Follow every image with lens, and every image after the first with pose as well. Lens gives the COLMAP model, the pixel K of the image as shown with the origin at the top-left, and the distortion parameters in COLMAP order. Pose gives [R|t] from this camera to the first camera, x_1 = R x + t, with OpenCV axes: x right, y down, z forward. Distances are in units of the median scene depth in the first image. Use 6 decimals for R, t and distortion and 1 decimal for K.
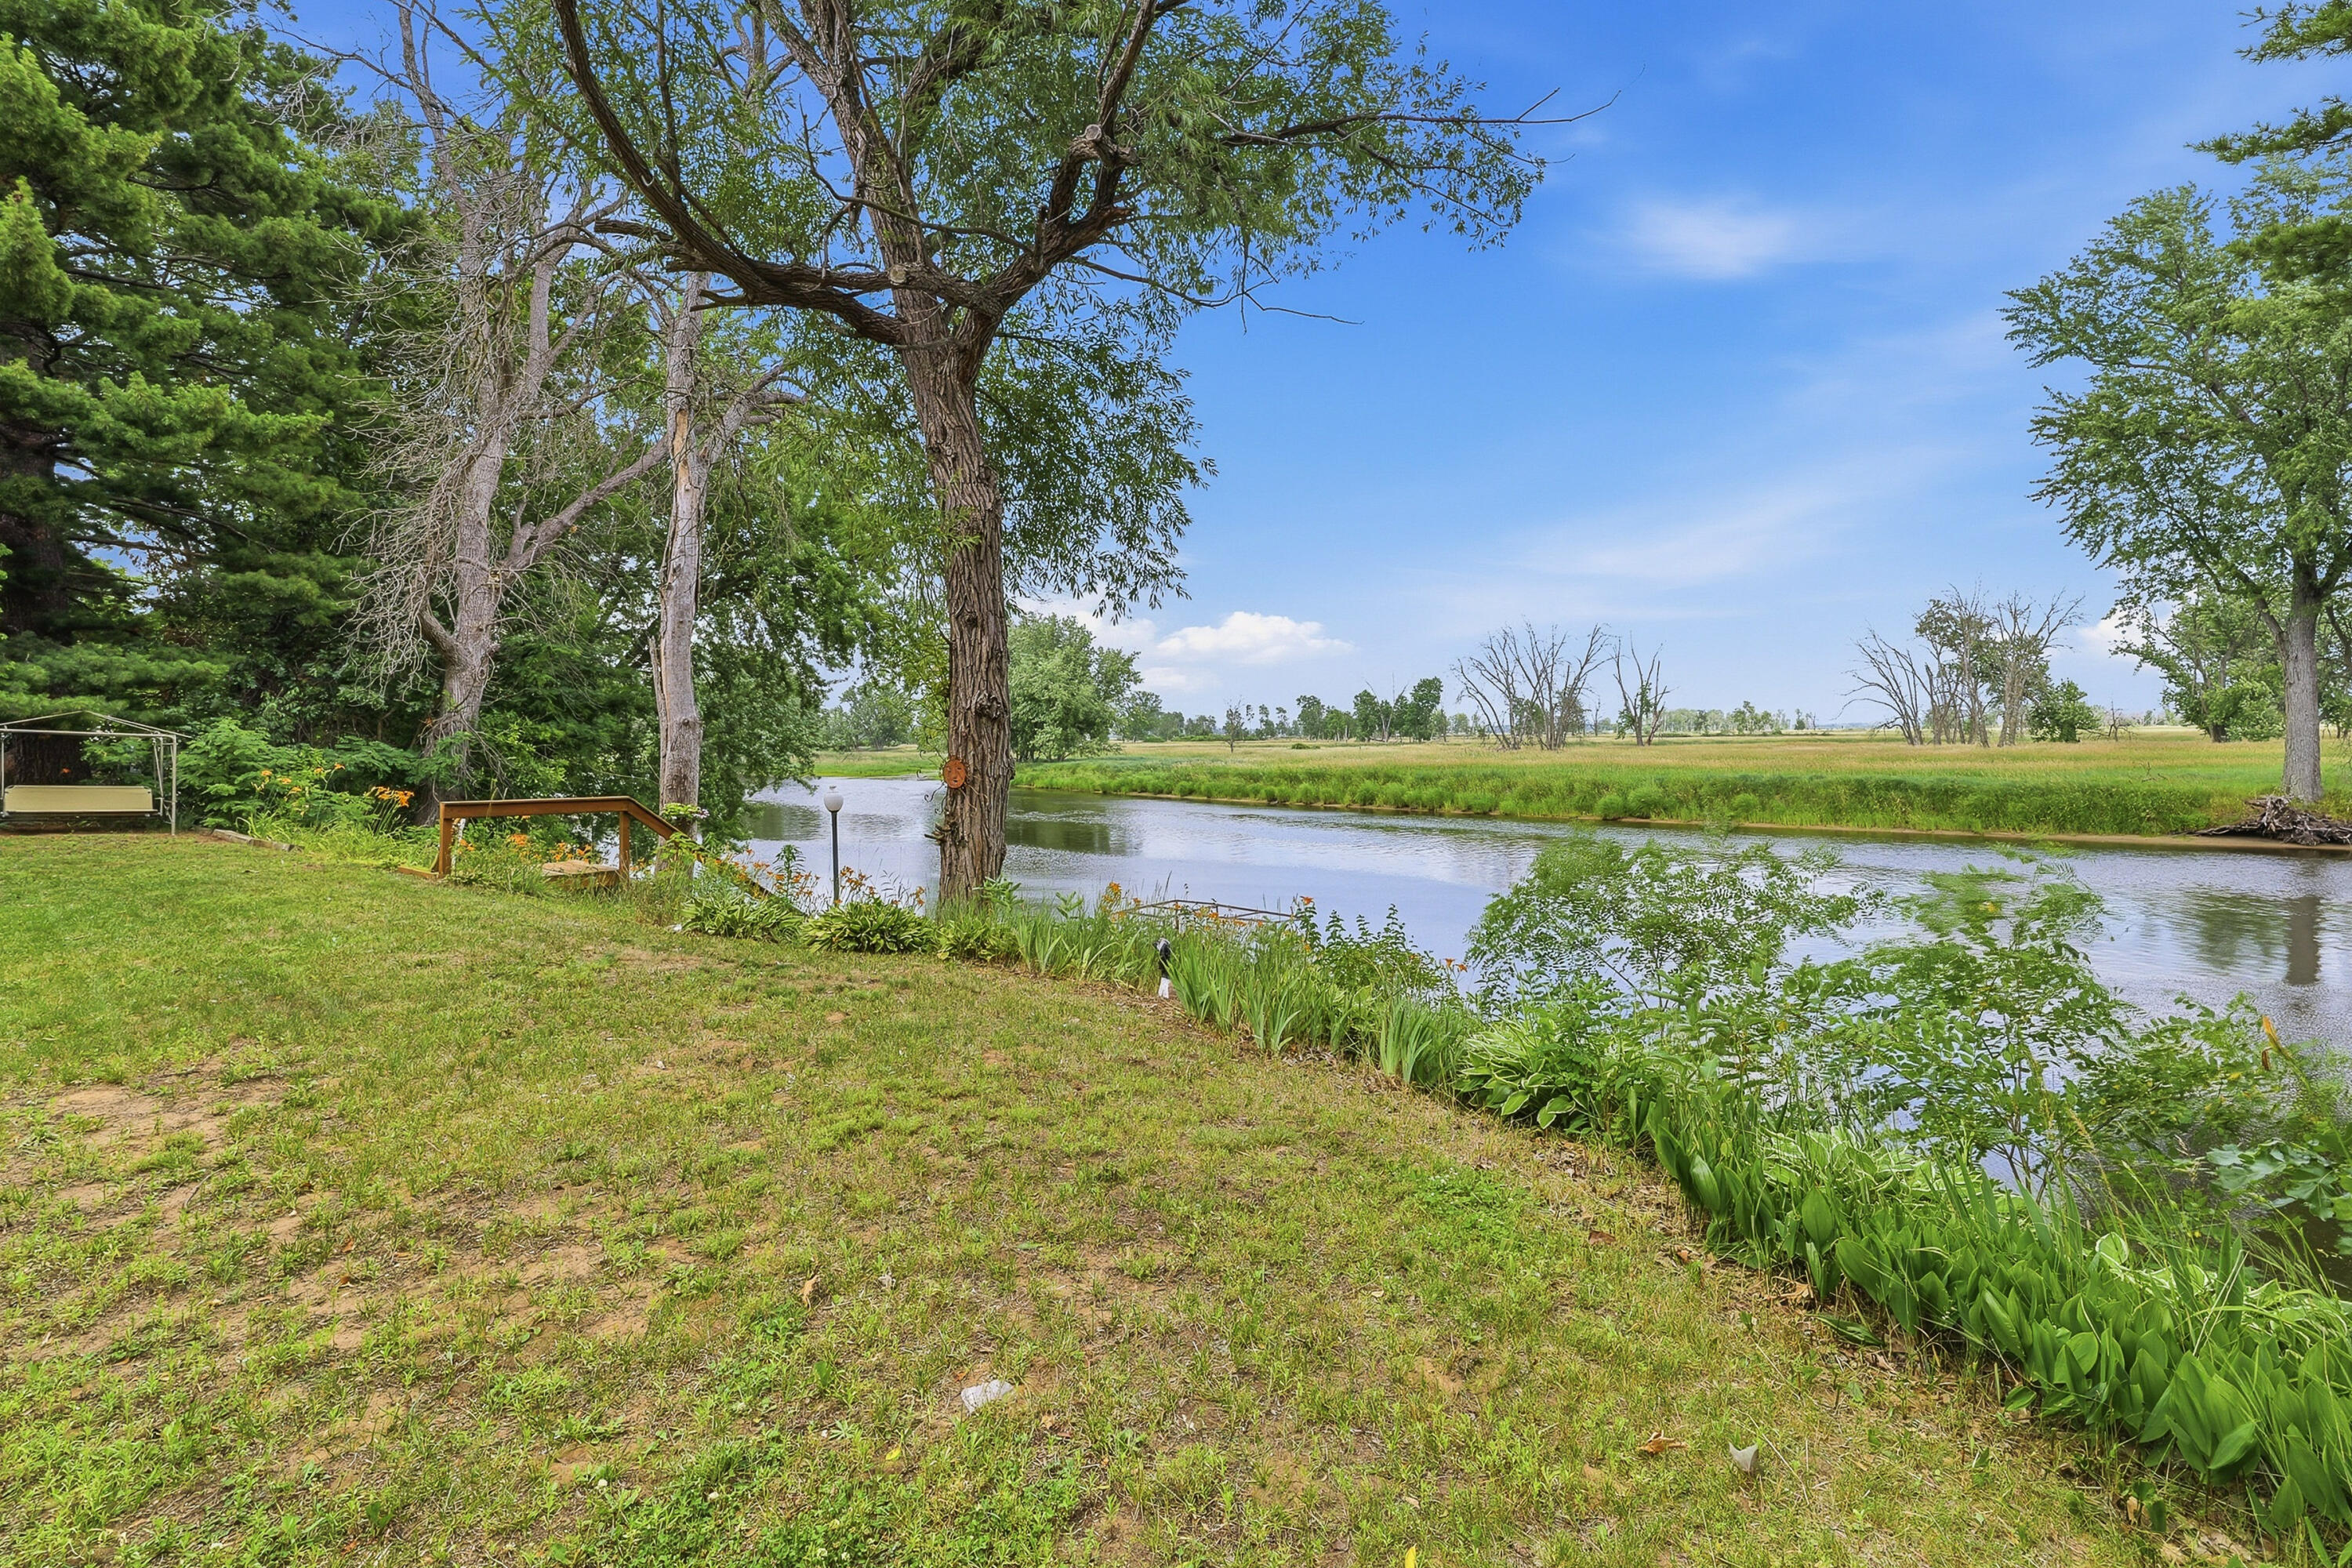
lens RADIAL K [[1033.2, 0, 1168.6], [0, 1033.2, 769.5], [0, 0, 1]] dist [-0.000909, -0.000804]
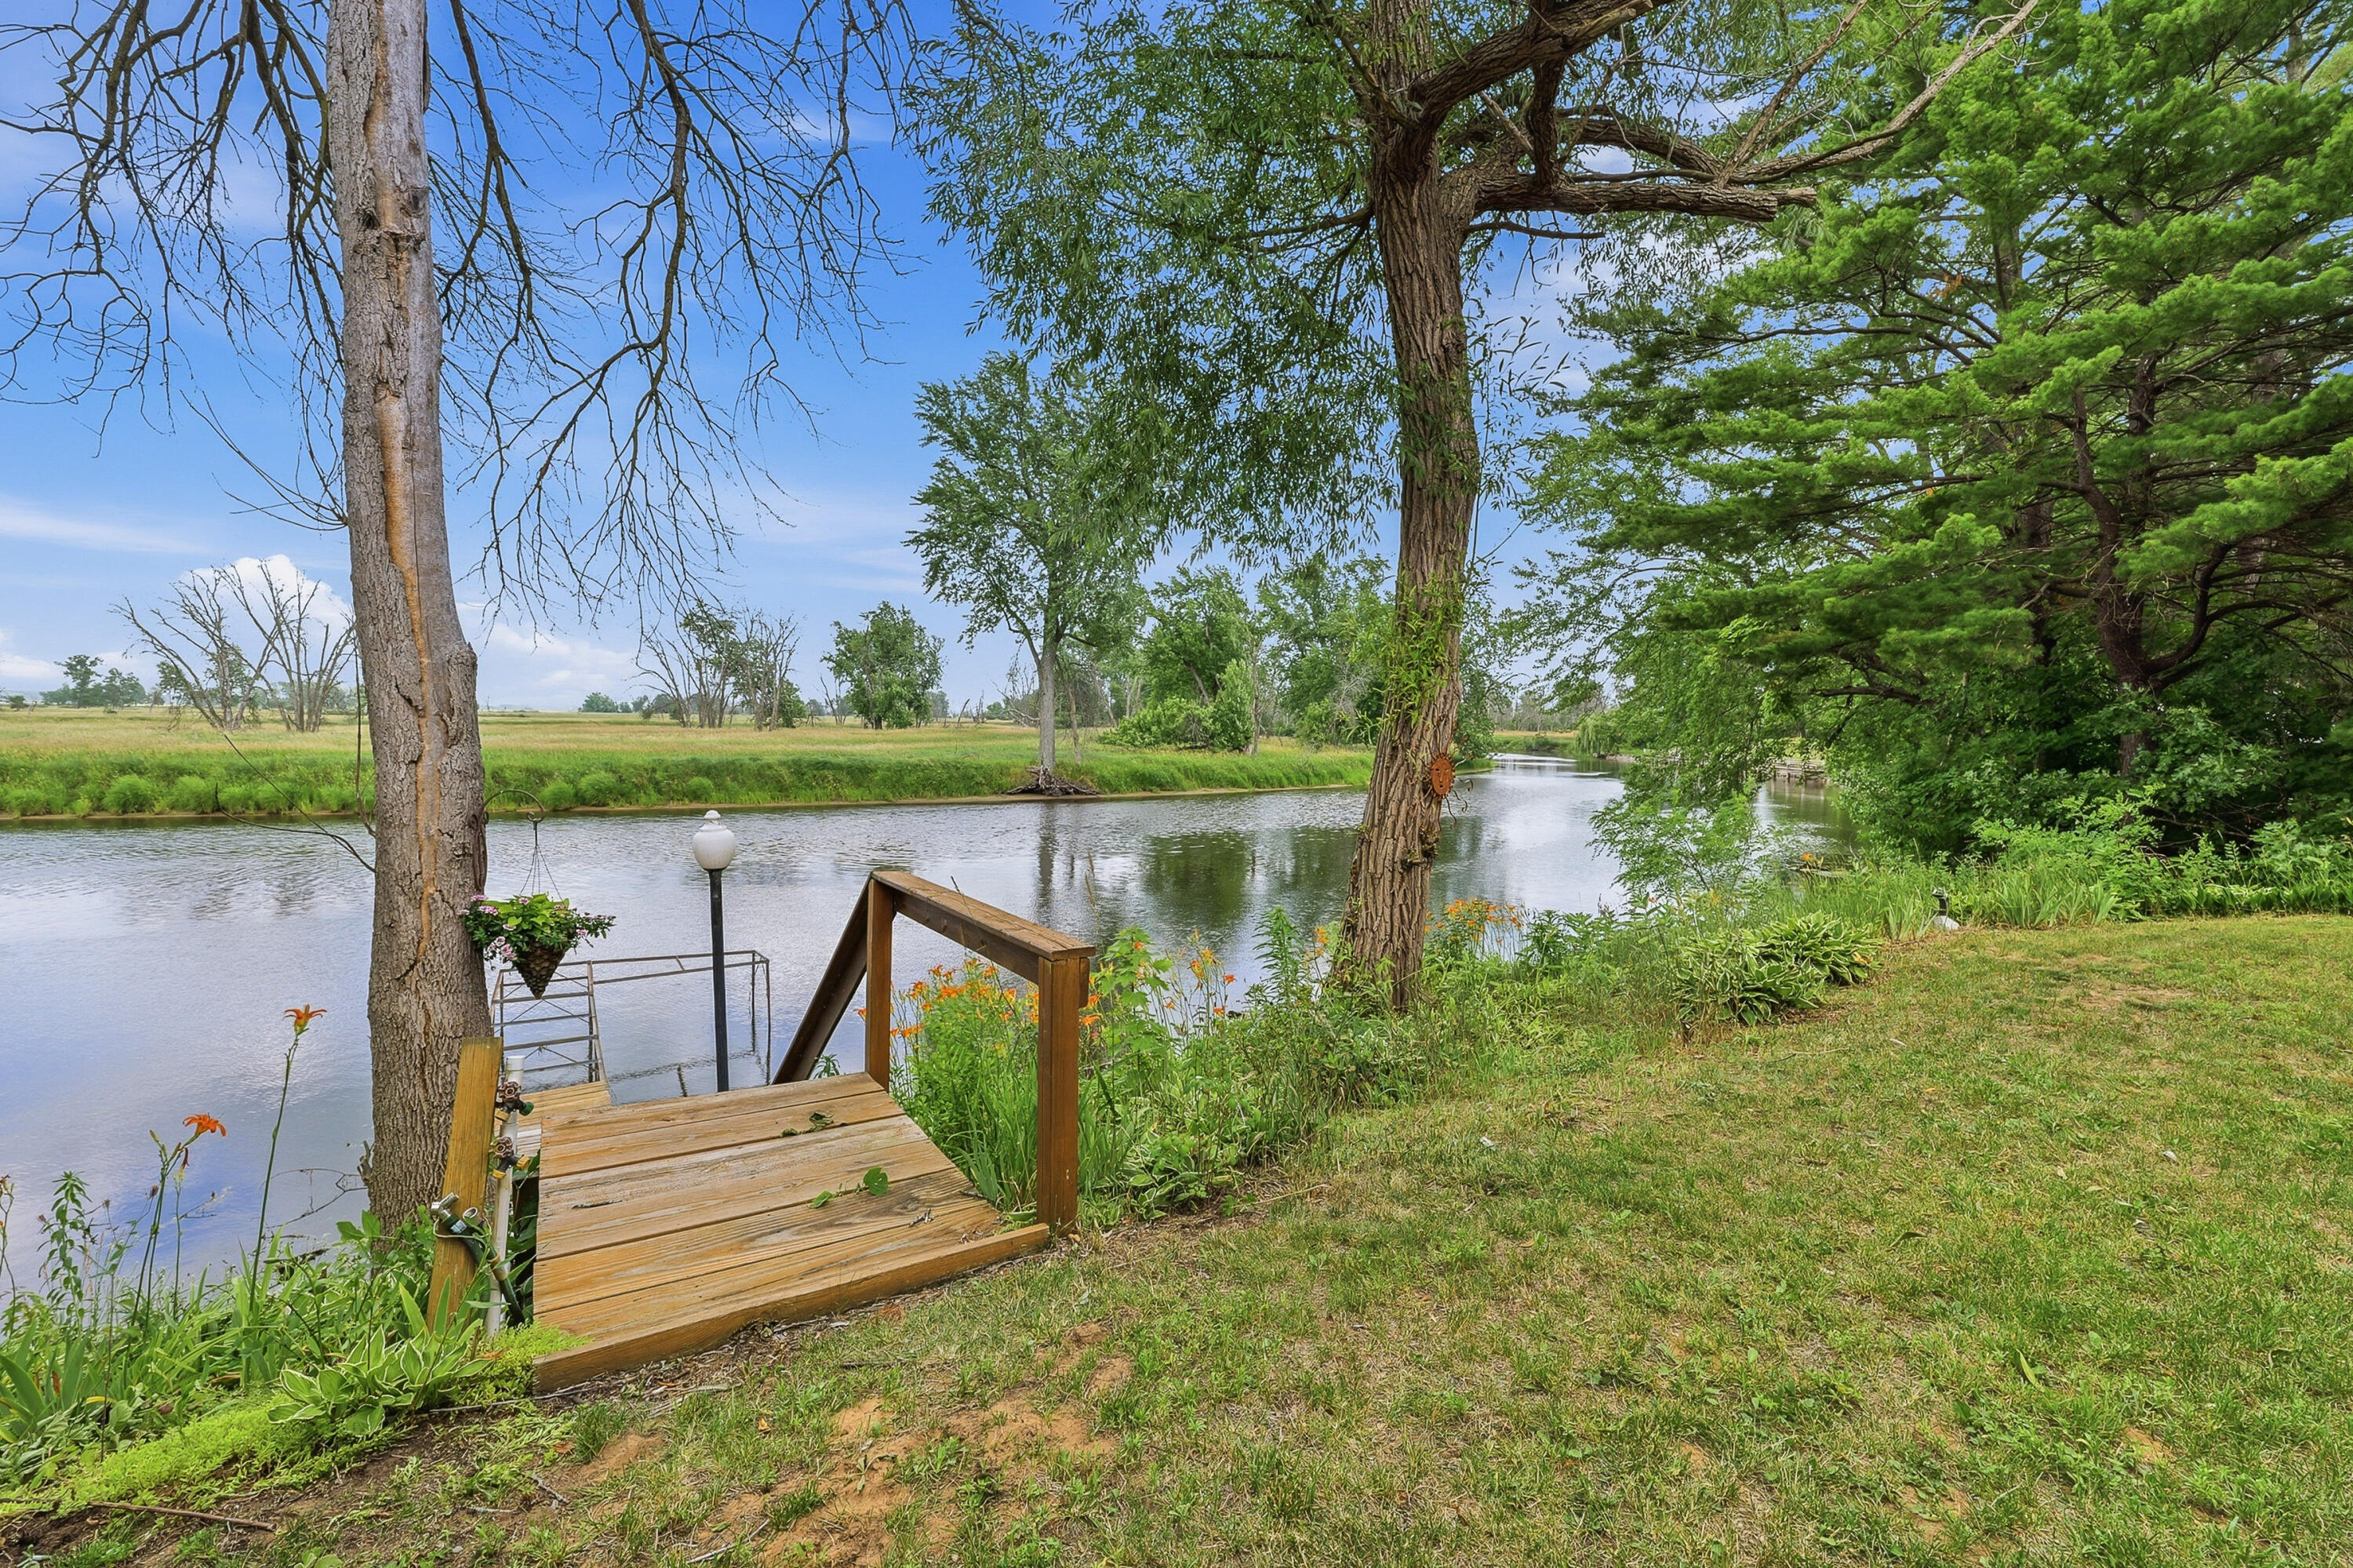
lens RADIAL K [[1016.1, 0, 1174.0], [0, 1016.1, 749.7], [0, 0, 1]] dist [-0.003010, -0.000120]
pose [[0.372317, -0.008353, 0.928068, -0.579471], [0.009228, 0.999943, 0.005298, -0.011745], [-0.928060, 0.006592, 0.372373, 0.532827]]
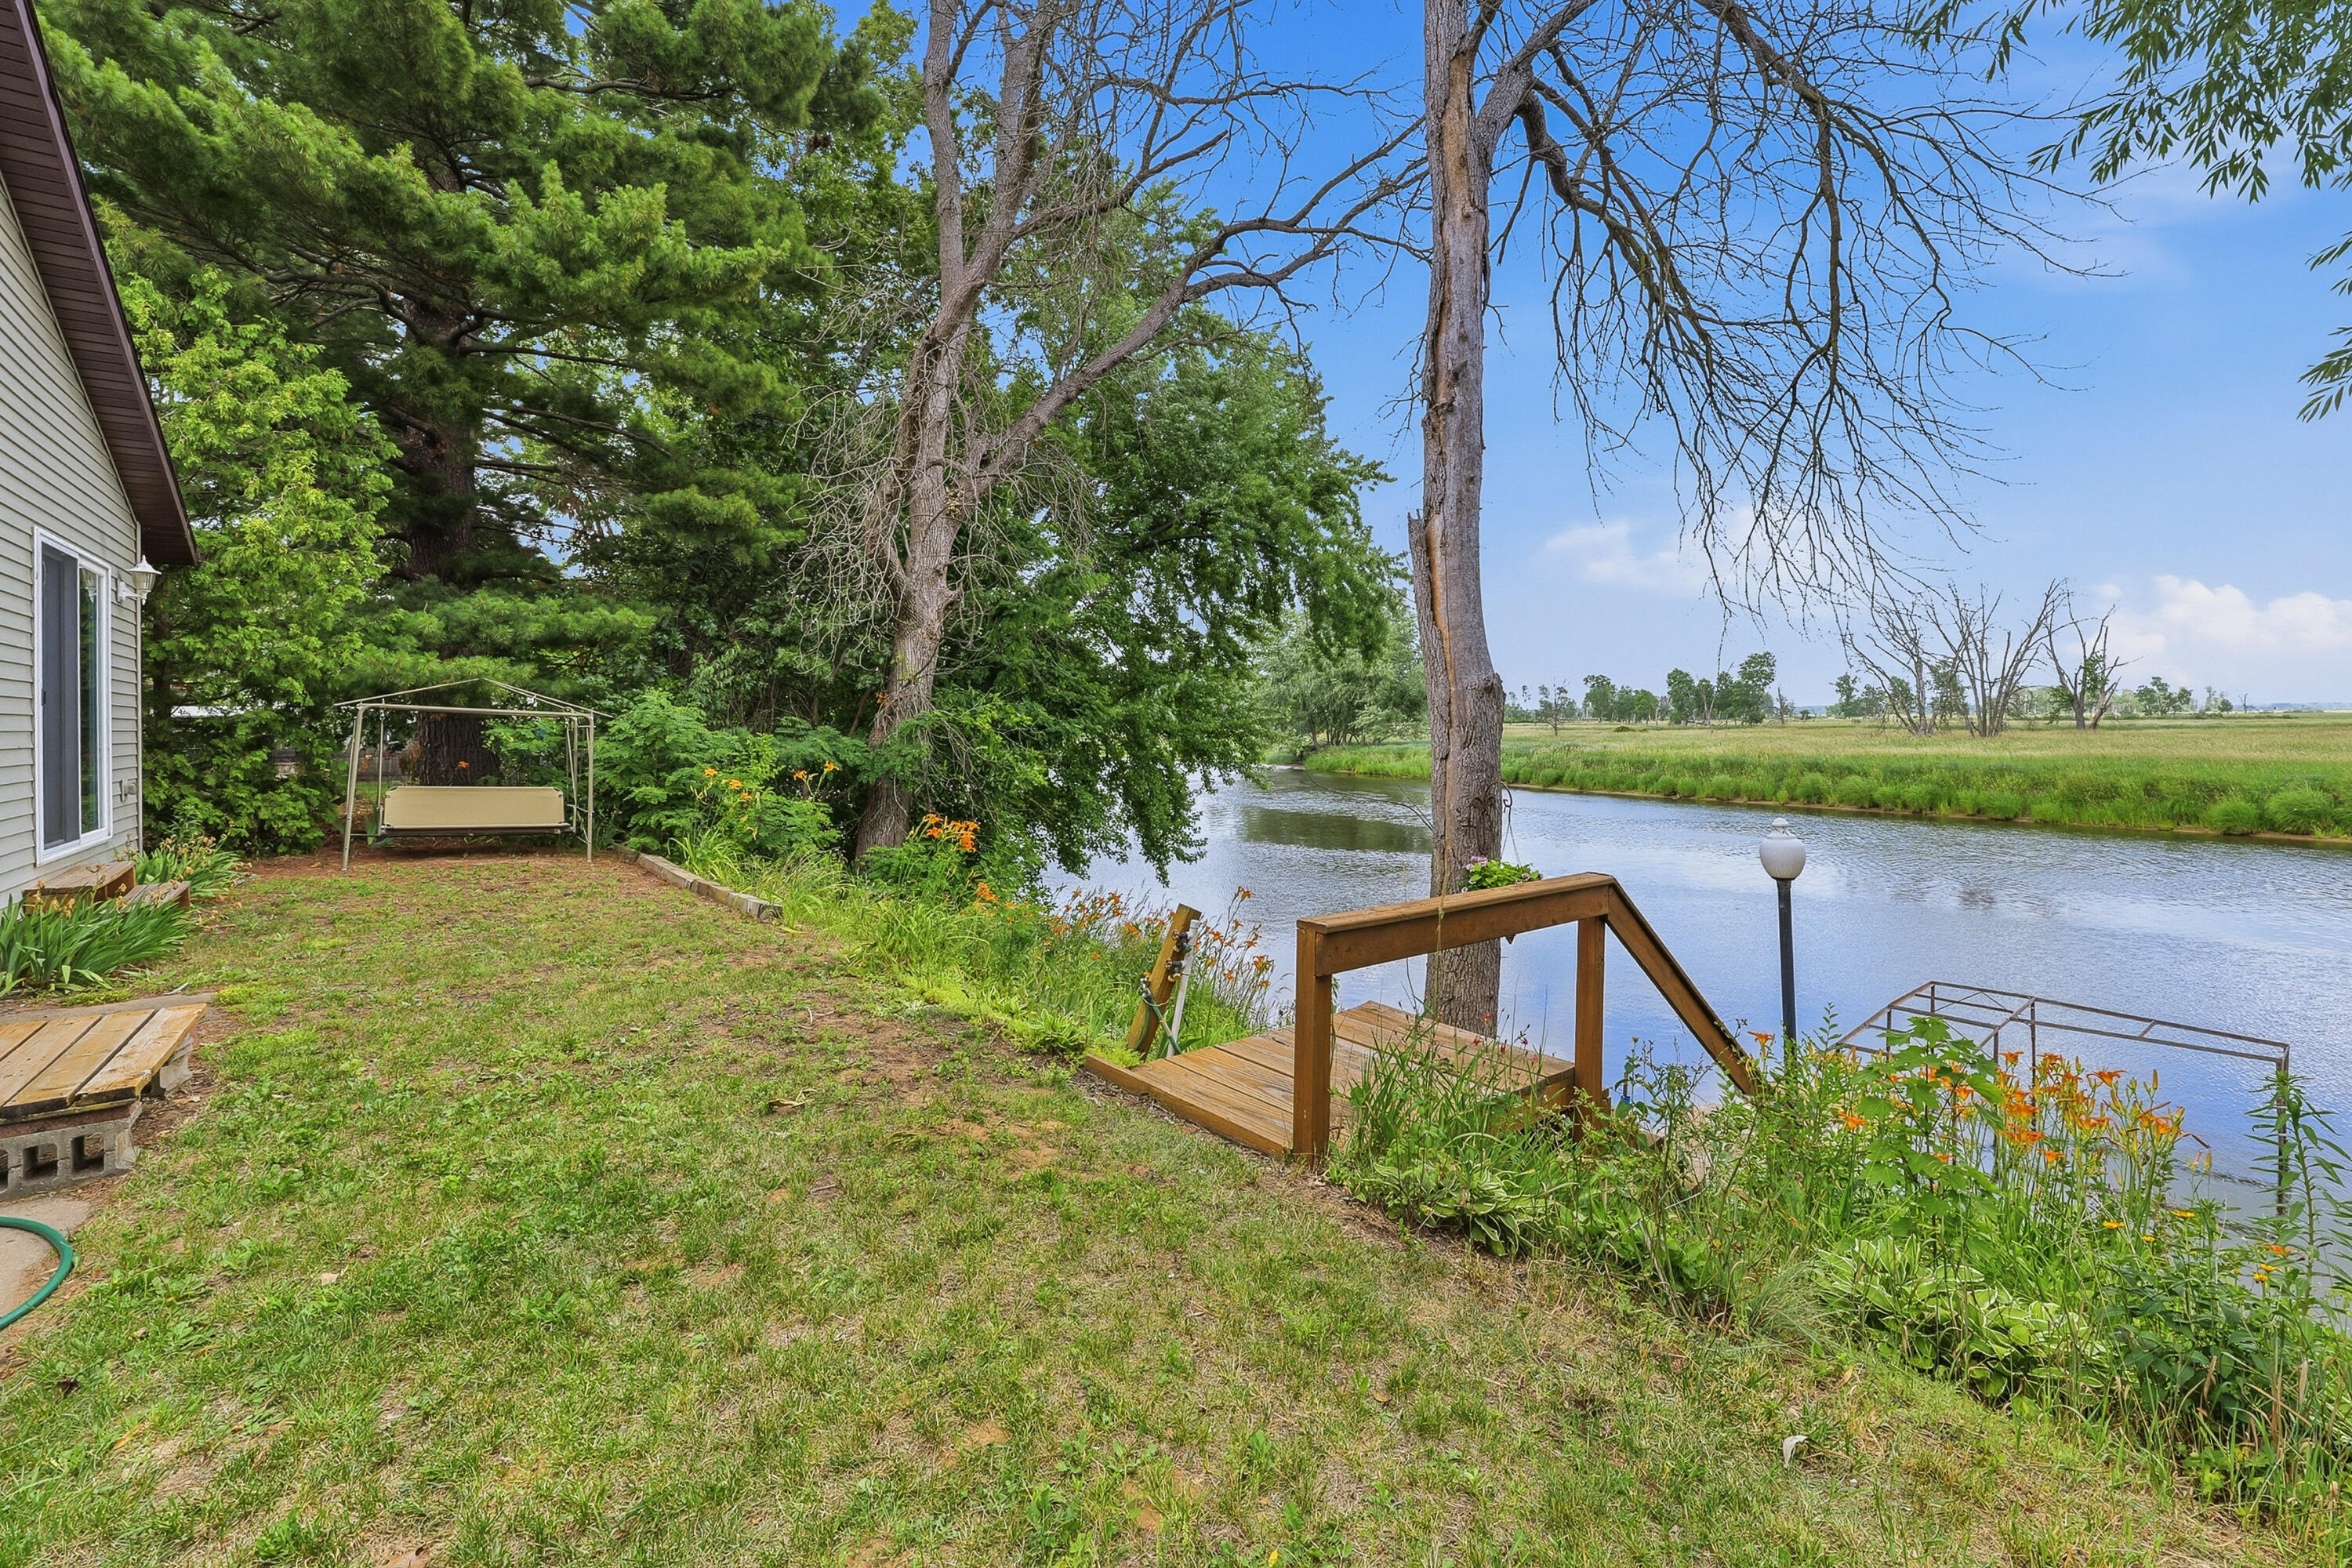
lens RADIAL K [[1015.7, 0, 1173.5], [0, 1015.7, 749.7], [0, 0, 1]] dist [-0.003010, -0.000120]
pose [[0.970701, 0.010159, -0.240078, -0.382047], [-0.010257, 0.999947, 0.000844, -0.012330], [0.240073, 0.001643, 0.970753, 0.392926]]
